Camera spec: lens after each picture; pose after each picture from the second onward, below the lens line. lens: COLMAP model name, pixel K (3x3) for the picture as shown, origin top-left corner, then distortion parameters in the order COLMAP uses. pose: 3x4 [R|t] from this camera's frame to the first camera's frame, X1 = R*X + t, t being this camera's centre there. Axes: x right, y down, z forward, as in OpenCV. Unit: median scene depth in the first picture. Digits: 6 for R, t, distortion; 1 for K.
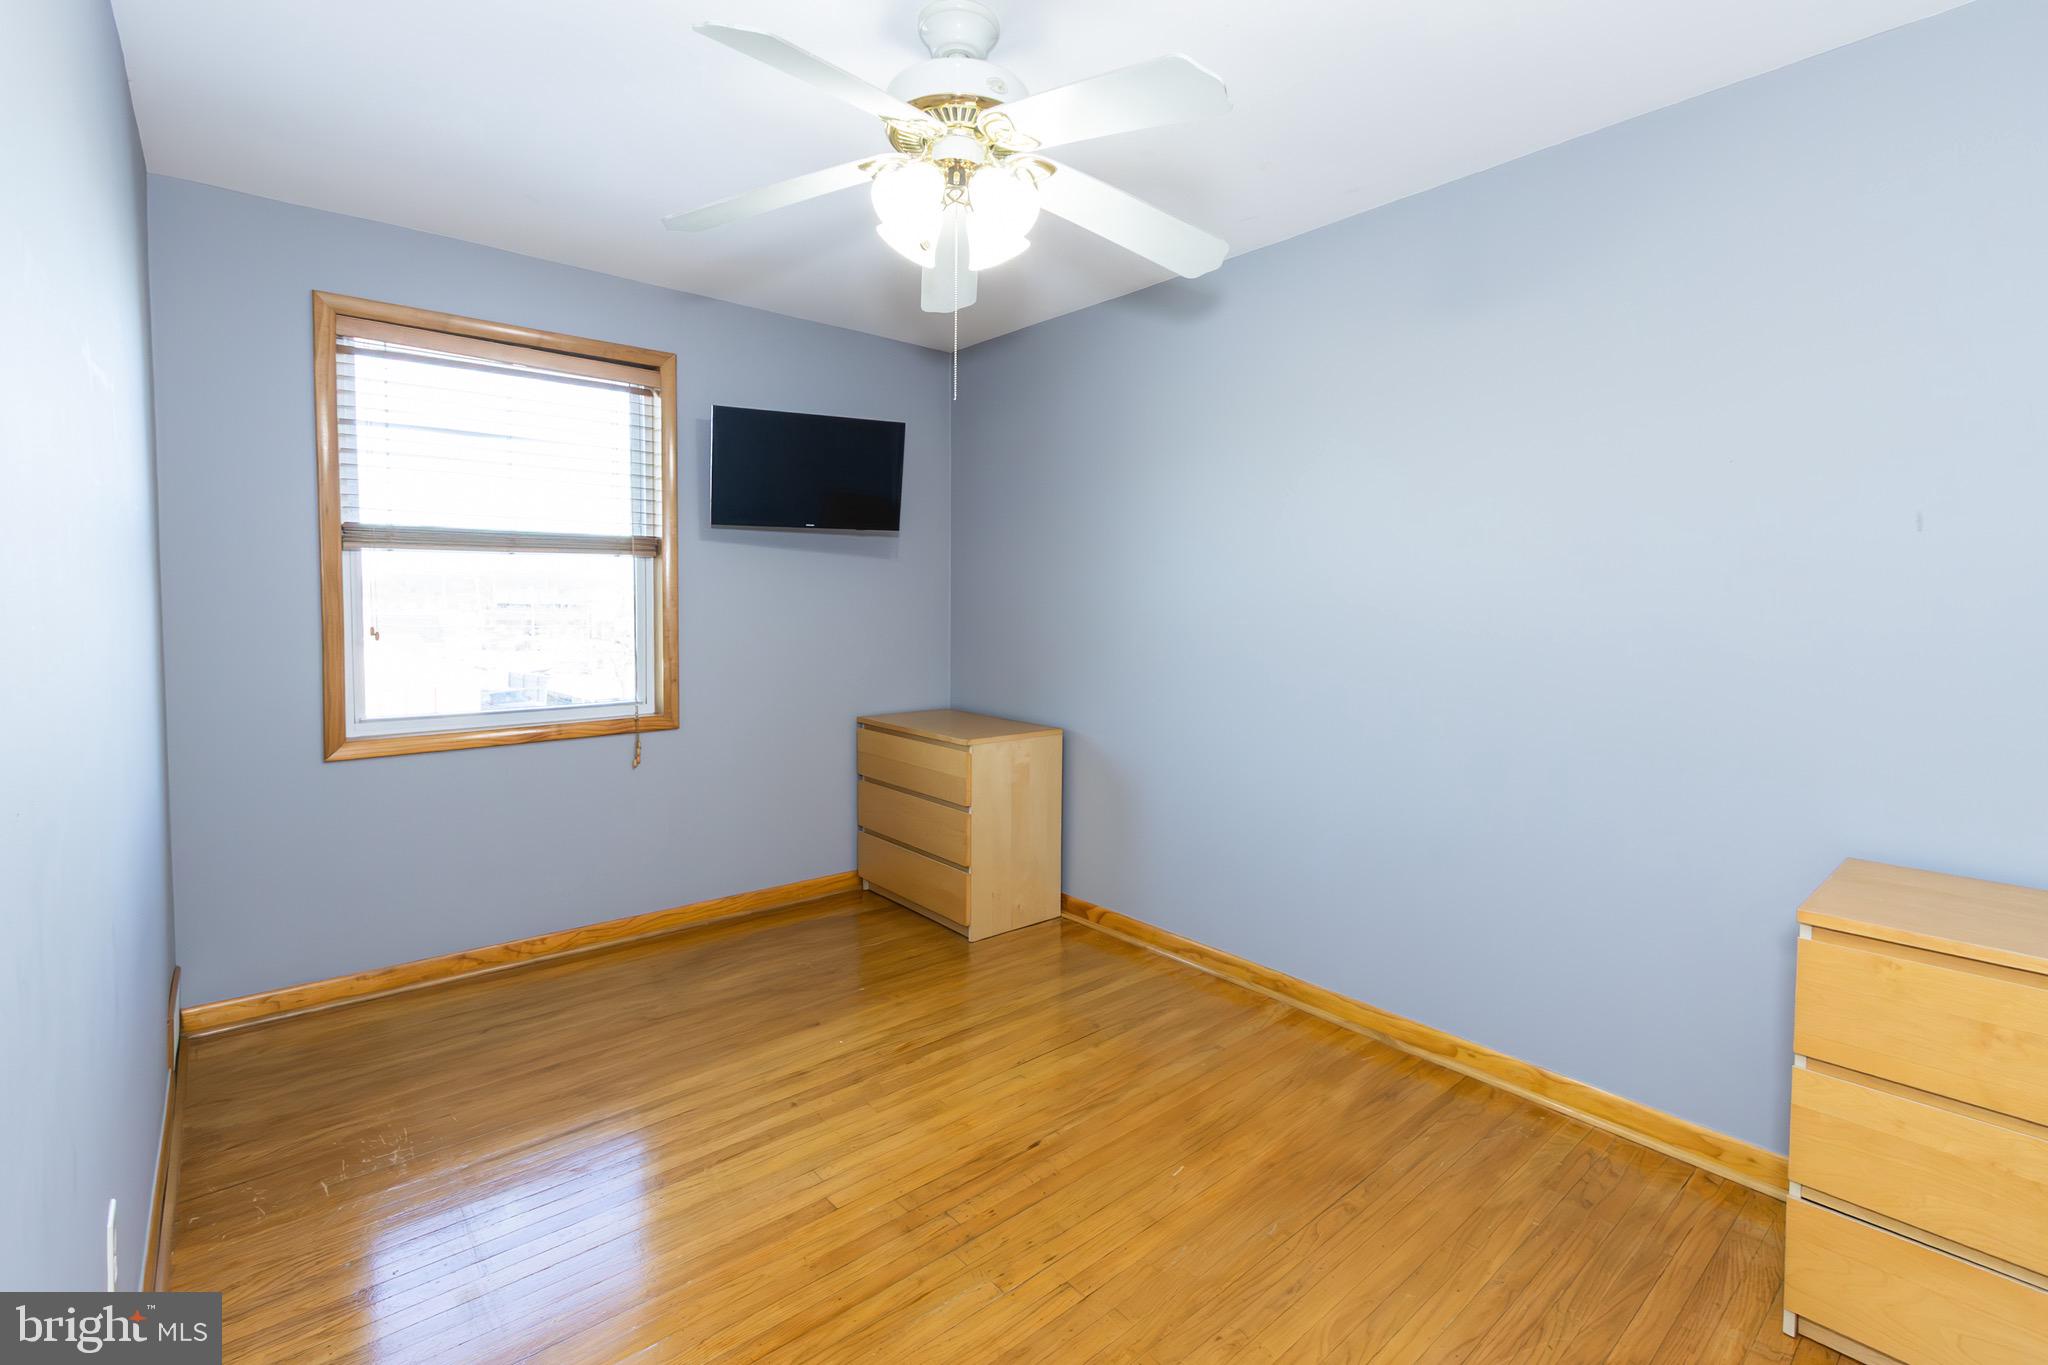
lens RADIAL K [[915.8, 0, 1023.4], [0, 915.8, 648.9], [0, 0, 1]] dist [-0.000001, 0.000008]
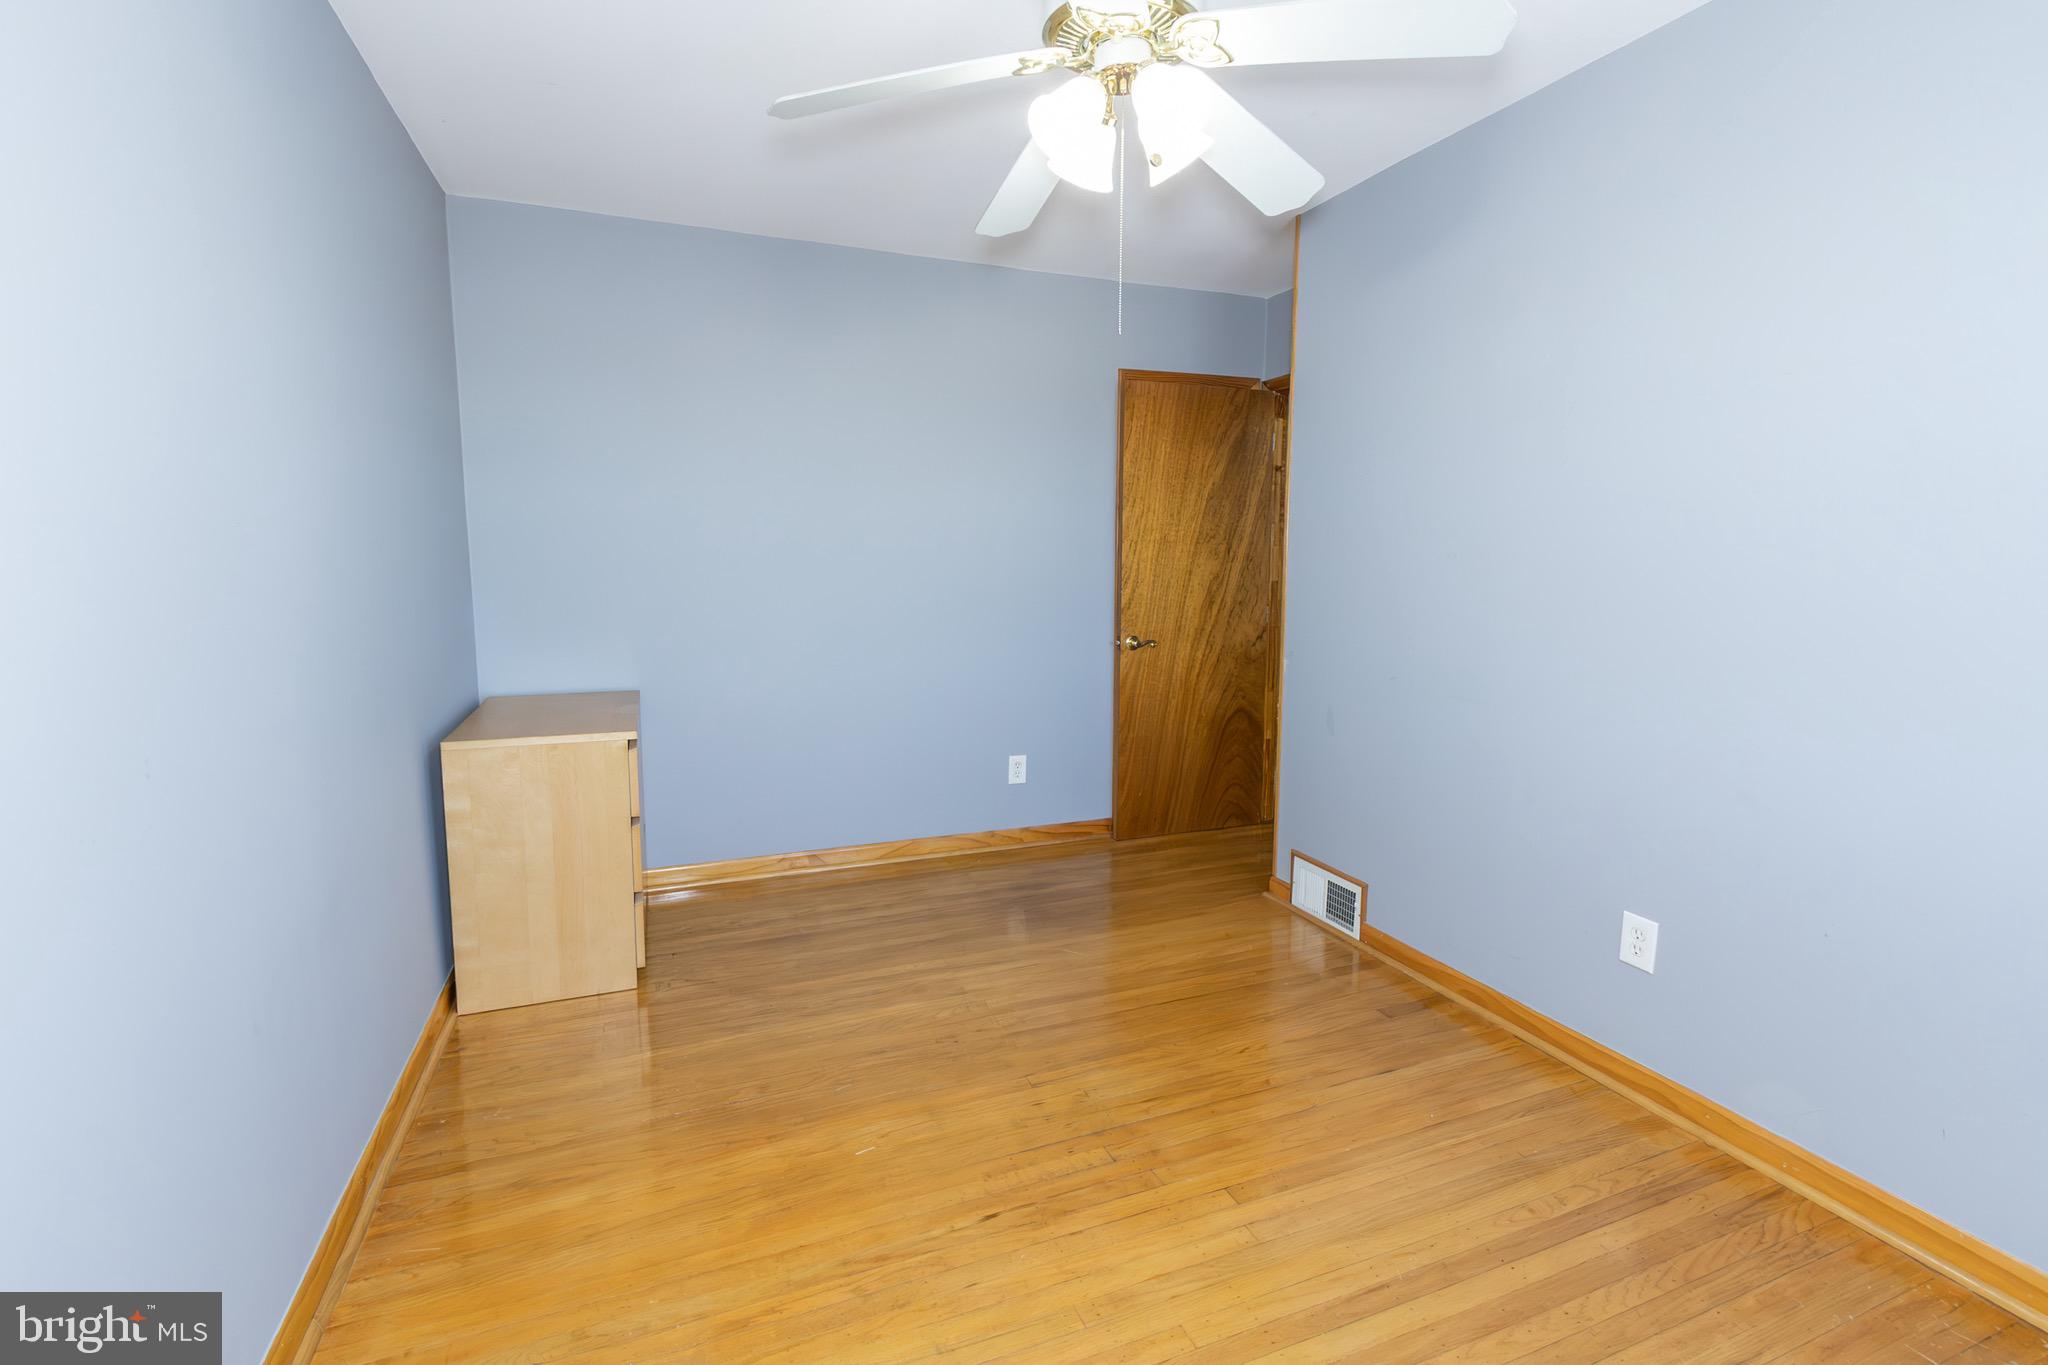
lens RADIAL K [[915.8, 0, 1023.4], [0, 915.8, 648.9], [0, 0, 1]] dist [-0.000001, 0.000008]
pose [[-0.945677, -0.038208, 0.322855, -0.280020], [0.010686, 0.988880, 0.148328, -0.085779], [-0.324932, 0.143721, -0.934753, 1.804218]]
